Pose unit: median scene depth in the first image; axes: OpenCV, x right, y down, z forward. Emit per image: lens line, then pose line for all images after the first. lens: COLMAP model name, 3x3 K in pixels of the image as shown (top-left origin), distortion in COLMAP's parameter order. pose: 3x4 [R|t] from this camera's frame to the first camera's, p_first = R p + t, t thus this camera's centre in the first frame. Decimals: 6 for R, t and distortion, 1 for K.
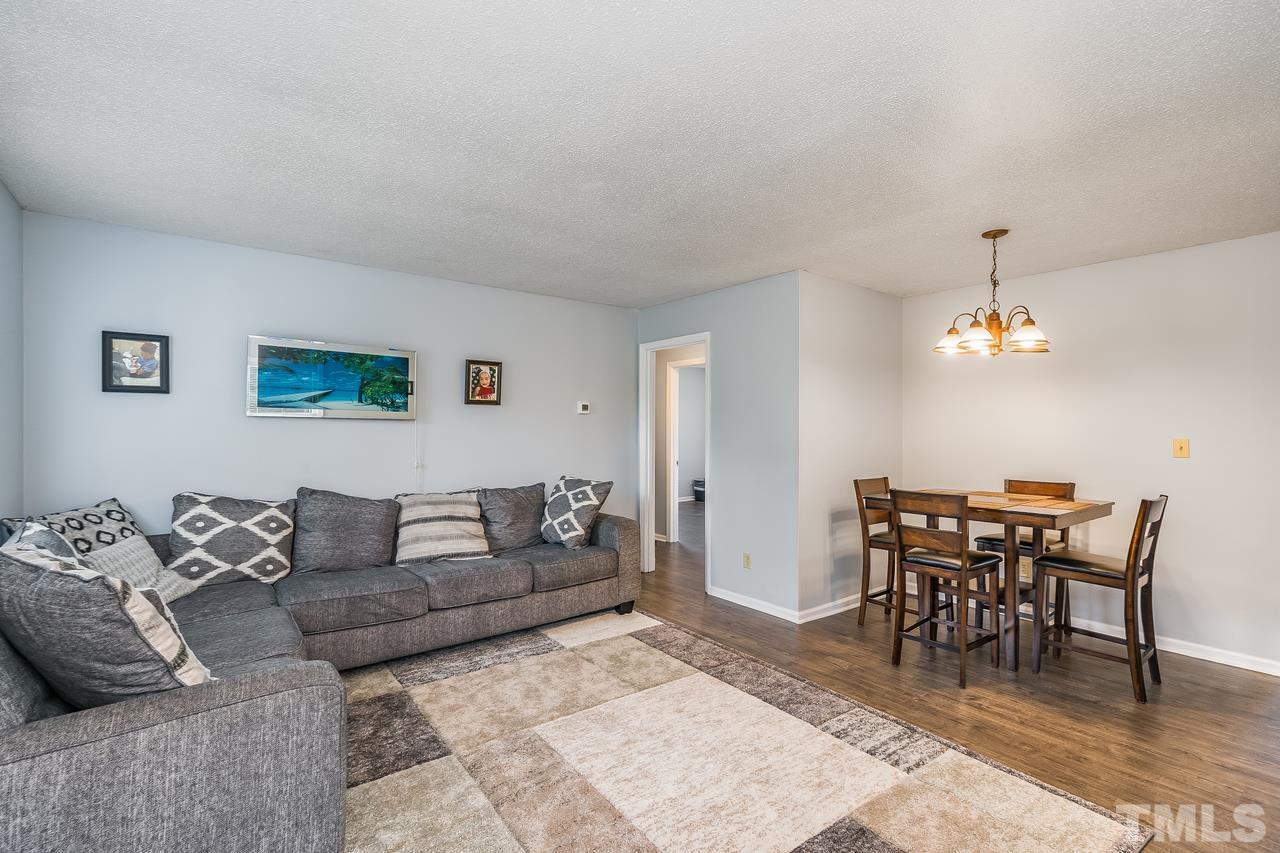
lens RADIAL K [[586.9, 0, 627.5], [0, 586.9, 426.8], [0, 0, 1]] dist [0.002238, 0.001777]
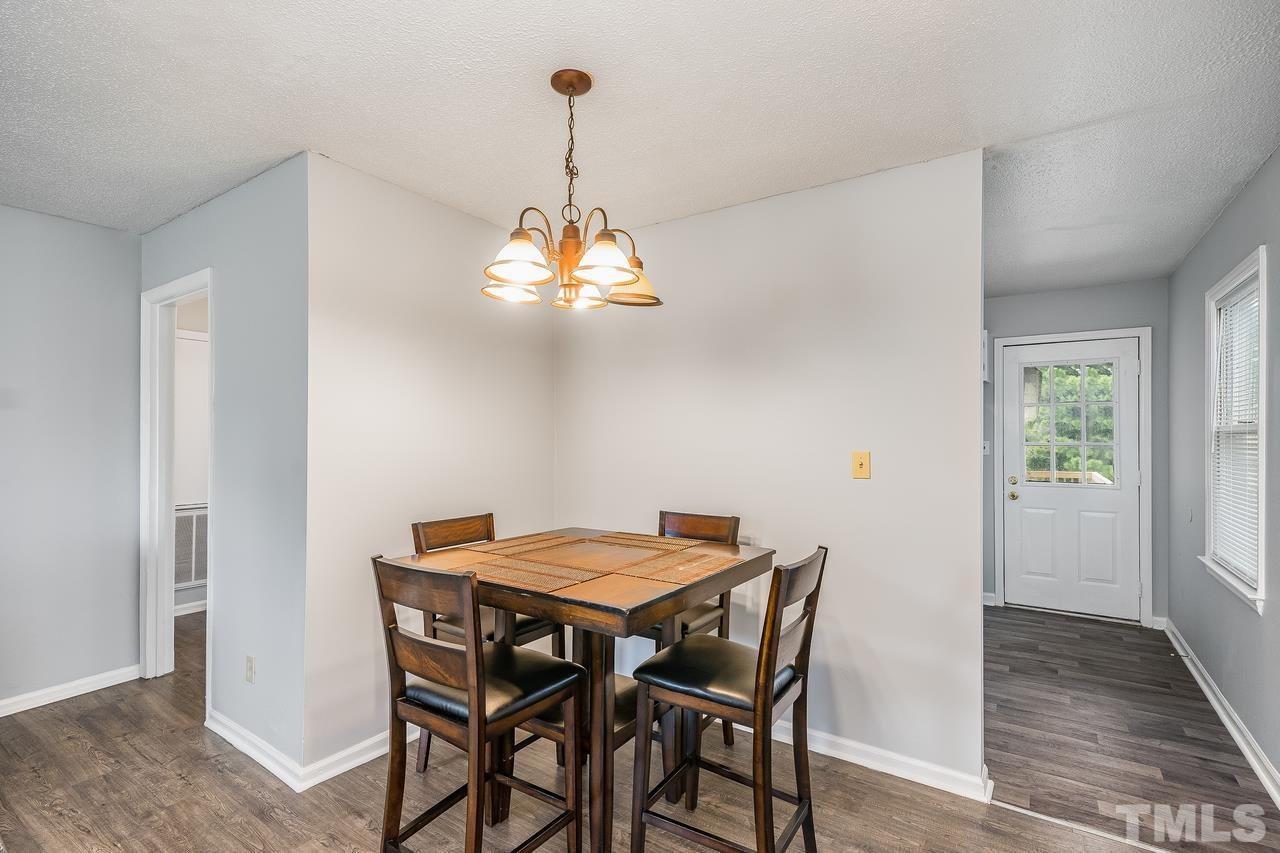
lens RADIAL K [[586.9, 0, 636.0], [0, 586.9, 431.5], [0, 0, 1]] dist [0.002238, 0.001777]
pose [[0.951368, 0.005582, 0.308007, 0.438039], [-0.002544, 0.999944, -0.010265, 0.003511], [-0.308047, 0.008983, 0.951329, 0.391239]]
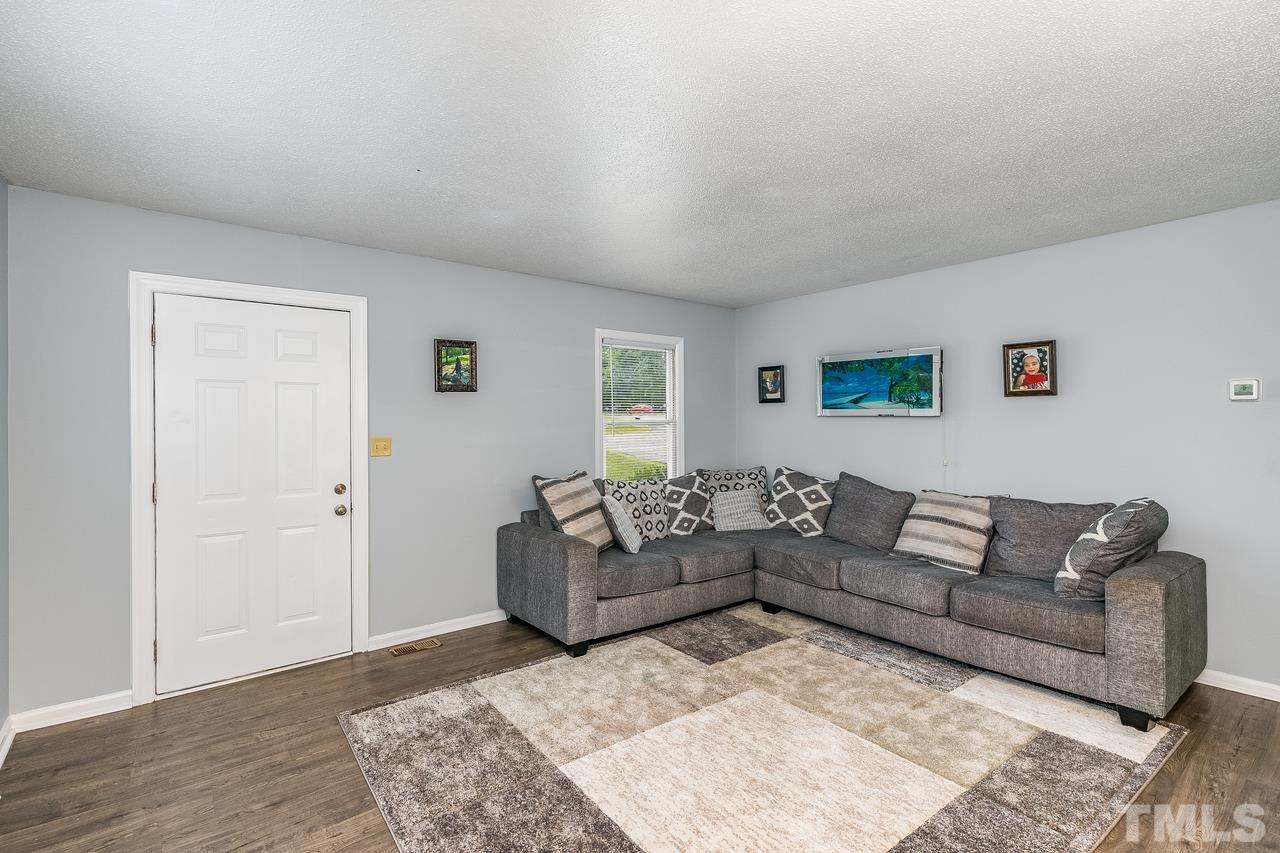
lens RADIAL K [[586.9, 0, 625.7], [0, 586.9, 422.7], [0, 0, 1]] dist [0.002238, 0.001777]
pose [[0.000673, -0.000745, -0.999999, 0.674708], [0.004491, 0.999990, -0.000742, -0.002841], [0.999990, -0.004490, 0.000676, 0.514997]]
